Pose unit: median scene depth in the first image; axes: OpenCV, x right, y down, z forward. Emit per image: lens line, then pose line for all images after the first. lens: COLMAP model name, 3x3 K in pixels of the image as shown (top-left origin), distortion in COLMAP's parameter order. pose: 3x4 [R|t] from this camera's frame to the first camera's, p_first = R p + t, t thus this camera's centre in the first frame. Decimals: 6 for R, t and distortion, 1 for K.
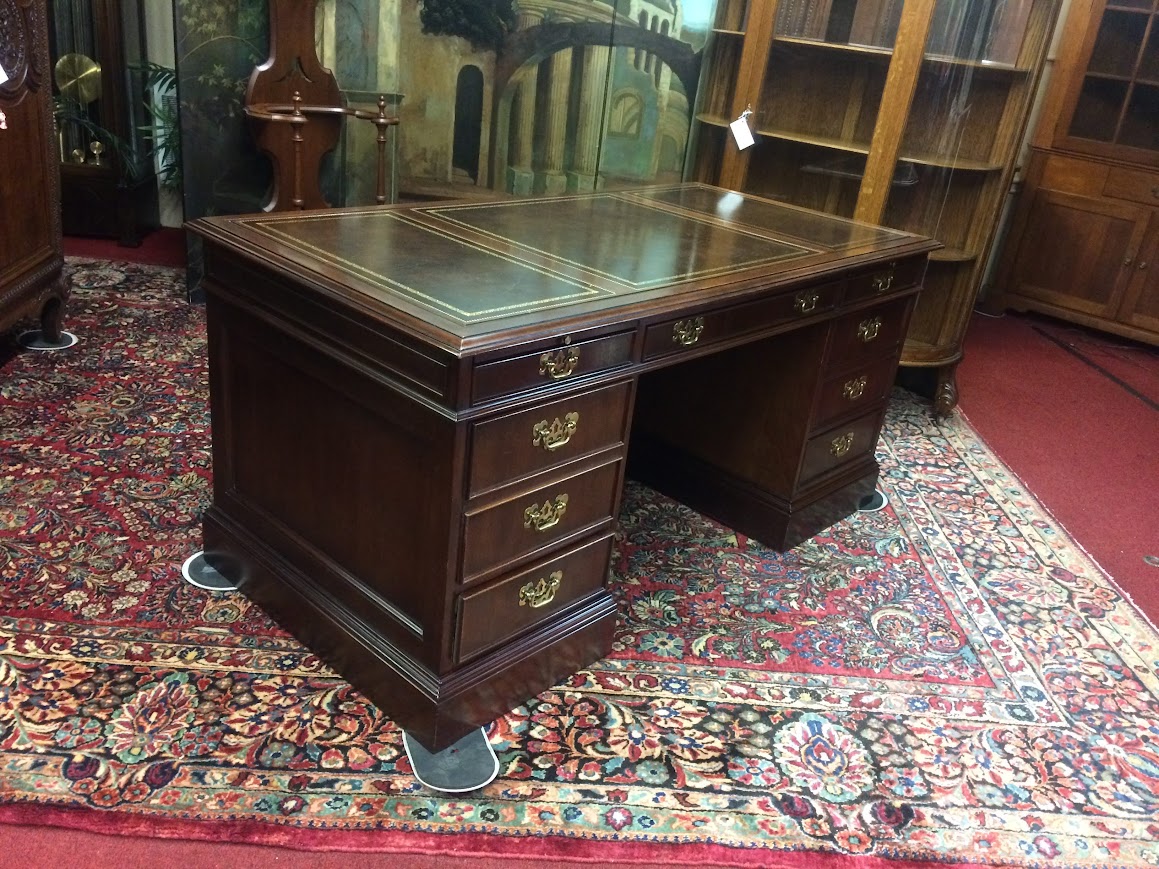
lens RADIAL K [[976.9, 0, 579.5], [0, 976.9, 434.5], [0, 0, 1]] dist [0.129946, -0.201774]
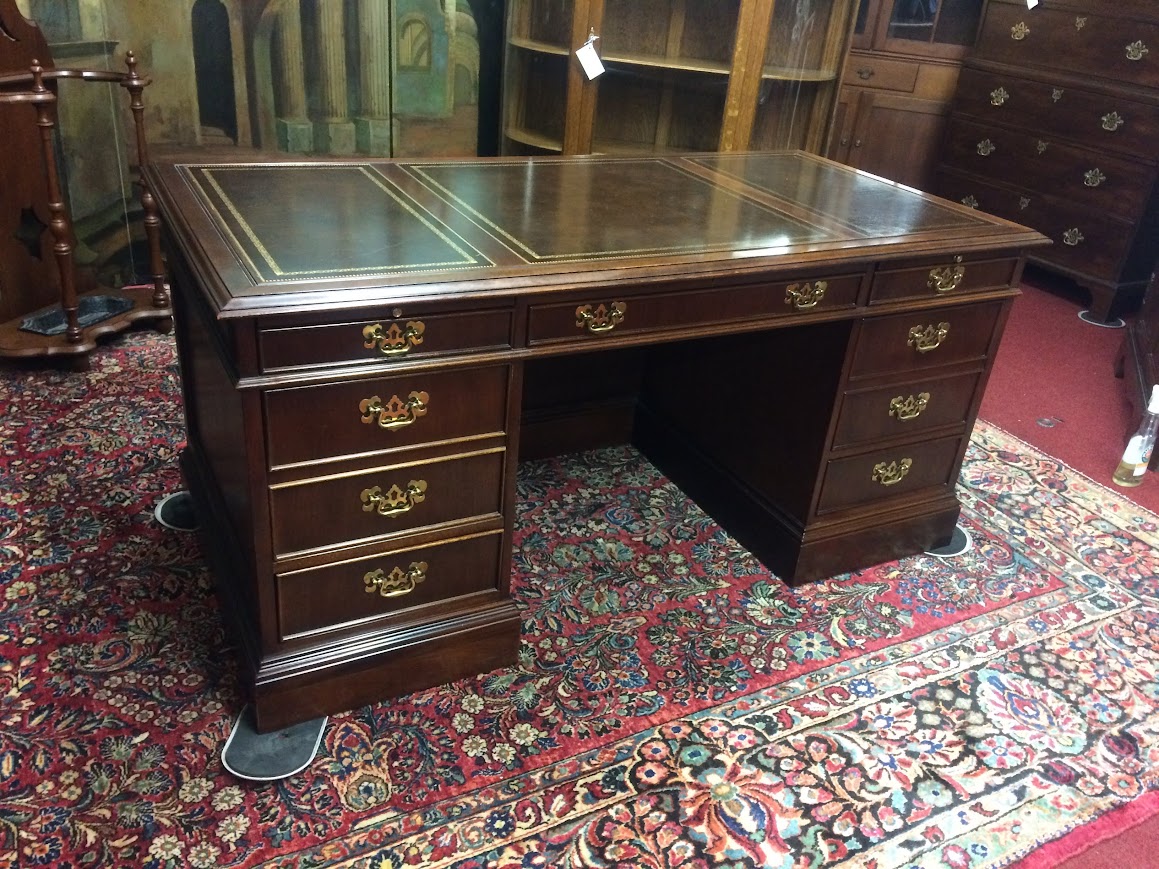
lens RADIAL K [[976.9, 0, 579.5], [0, 976.9, 434.5], [0, 0, 1]] dist [0.129946, -0.201774]
pose [[0.894335, -0.235975, 0.380105, -0.430546], [0.195072, 0.970254, 0.143369, -0.163959], [-0.402630, -0.054072, 0.913764, 0.239068]]
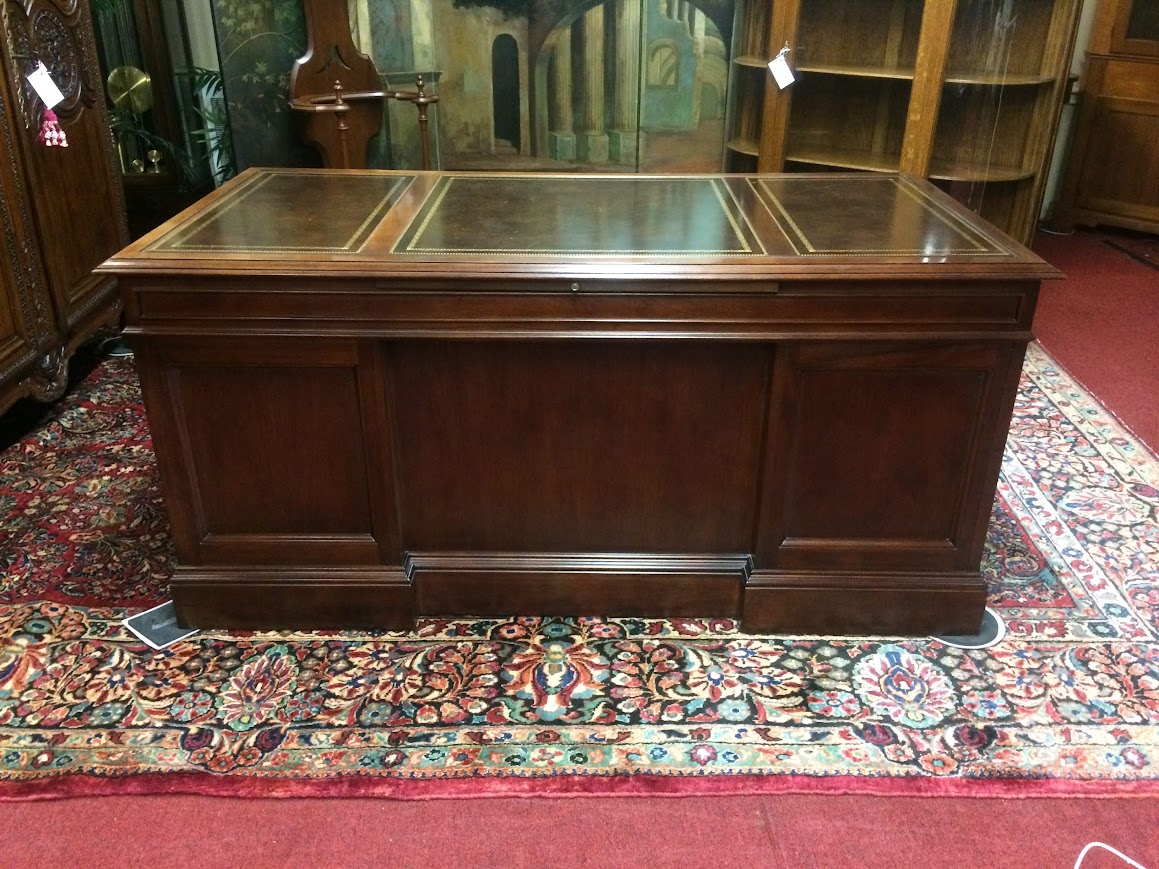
lens RADIAL K [[978.8, 0, 579.8], [0, 978.8, 433.1], [0, 0, 1]] dist [0.136373, -0.215916]
pose [[0.993776, -0.083492, -0.073746, 0.012753], [0.086010, 0.995792, 0.031641, 0.006947], [0.070794, -0.037787, 0.996775, -0.022916]]
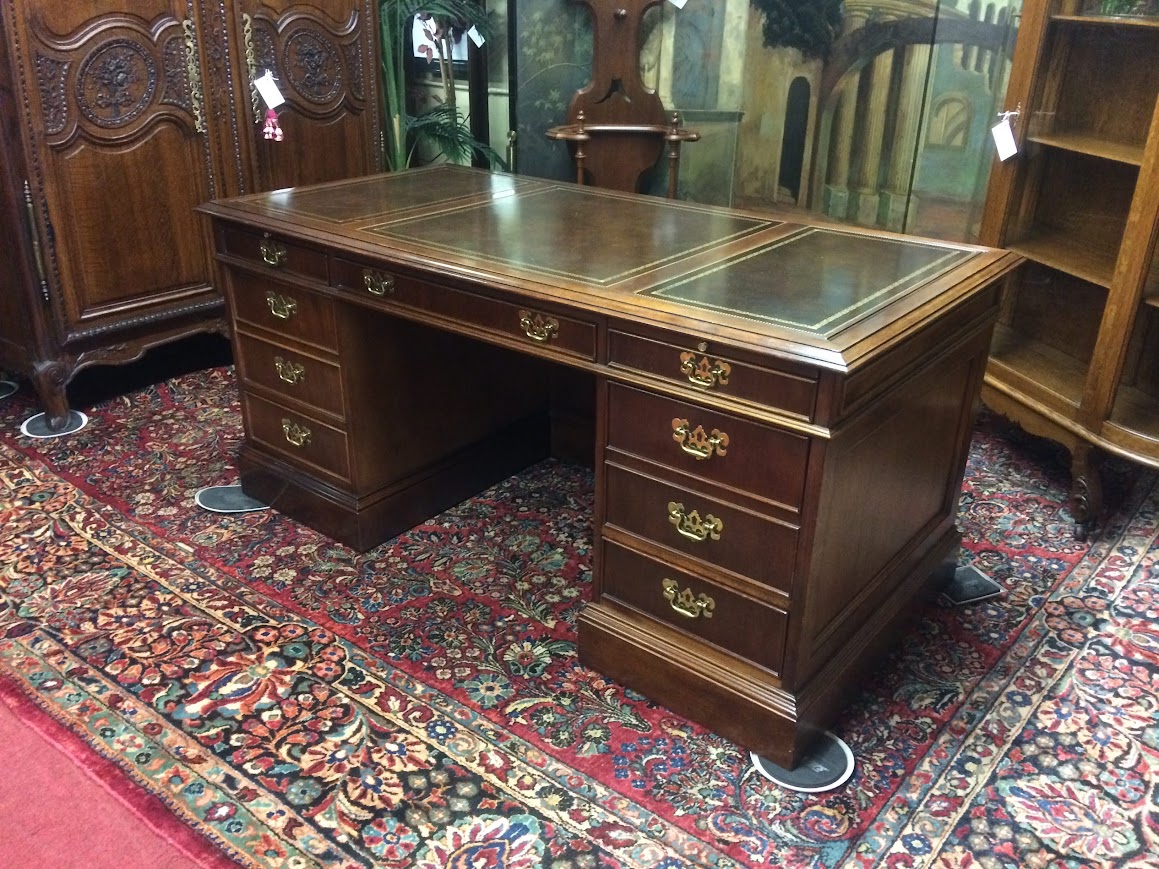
lens RADIAL K [[972.5, 0, 581.3], [0, 972.5, 437.8], [0, 0, 1]] dist [0.128591, -0.201625]
pose [[0.769872, 0.171720, -0.614661, 0.674482], [-0.190853, 0.980994, 0.035018, -0.062125], [0.608992, 0.090351, 0.788013, 0.324885]]
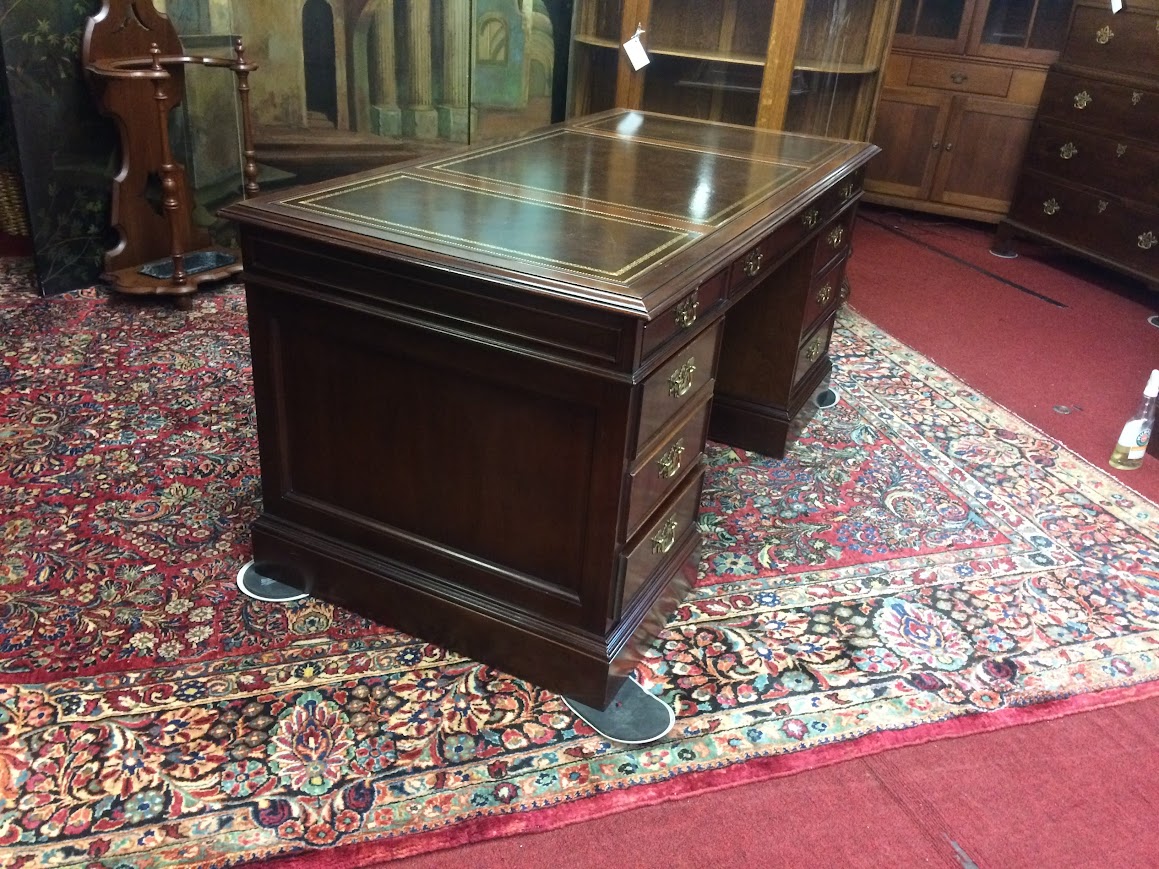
lens RADIAL K [[978.8, 0, 579.8], [0, 978.8, 433.1], [0, 0, 1]] dist [0.136373, -0.215916]
pose [[0.957695, -0.165807, 0.235218, -0.300016], [0.147322, 0.984591, 0.094219, -0.047376], [-0.247216, -0.055580, 0.967365, 0.035060]]
